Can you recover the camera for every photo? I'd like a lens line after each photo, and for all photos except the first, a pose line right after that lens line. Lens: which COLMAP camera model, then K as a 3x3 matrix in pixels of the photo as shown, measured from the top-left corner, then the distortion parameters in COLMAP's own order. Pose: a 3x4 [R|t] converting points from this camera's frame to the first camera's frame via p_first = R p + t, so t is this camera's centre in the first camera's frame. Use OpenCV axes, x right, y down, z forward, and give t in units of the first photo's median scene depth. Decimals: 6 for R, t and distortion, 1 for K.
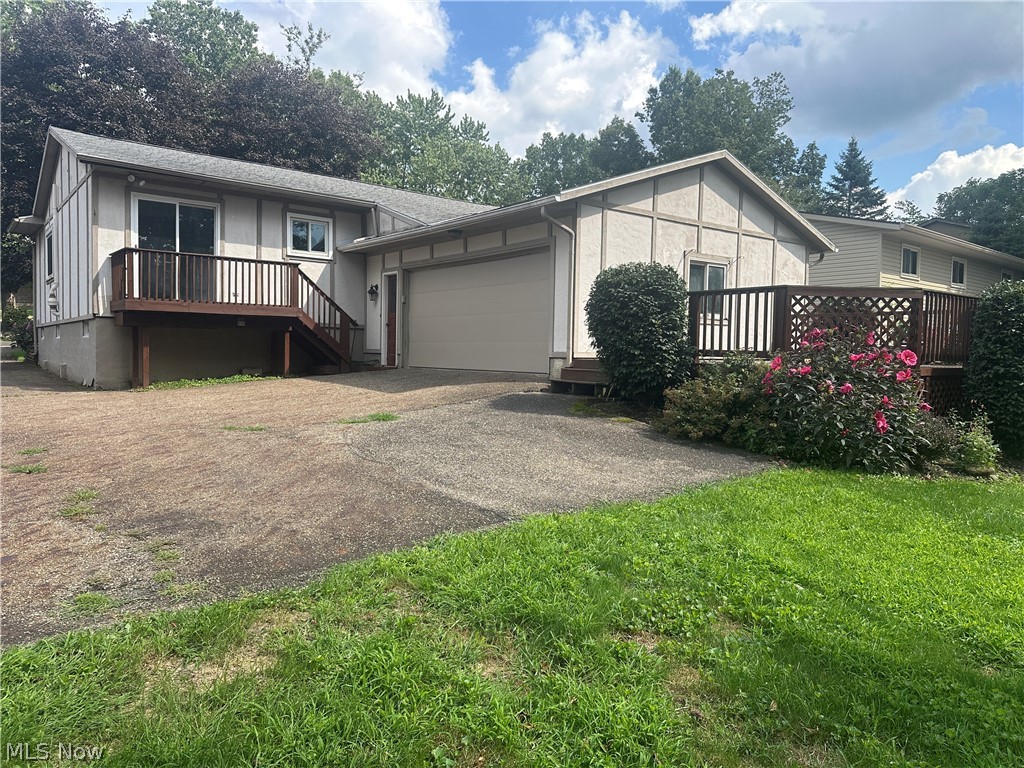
lens RADIAL K [[721.2, 0, 512.0], [0, 721.2, 384.0], [0, 0, 1]] dist [0.115858, -0.201909]
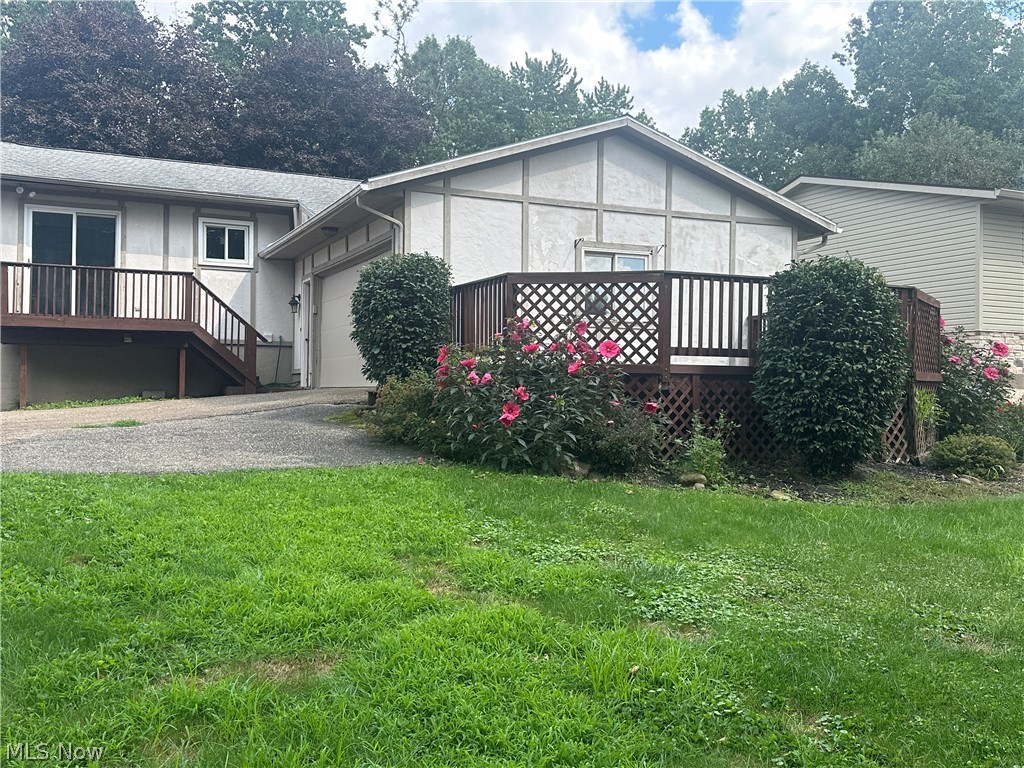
lens RADIAL K [[995.4, 0, 512.0], [0, 995.4, 384.0], [0, 0, 1]] dist [0.171336, -0.341804]
pose [[0.970186, -0.010715, -0.242123, 0.367518], [-0.003051, 0.998403, -0.056410, 0.037743], [0.242341, 0.055467, 0.968604, -0.094510]]
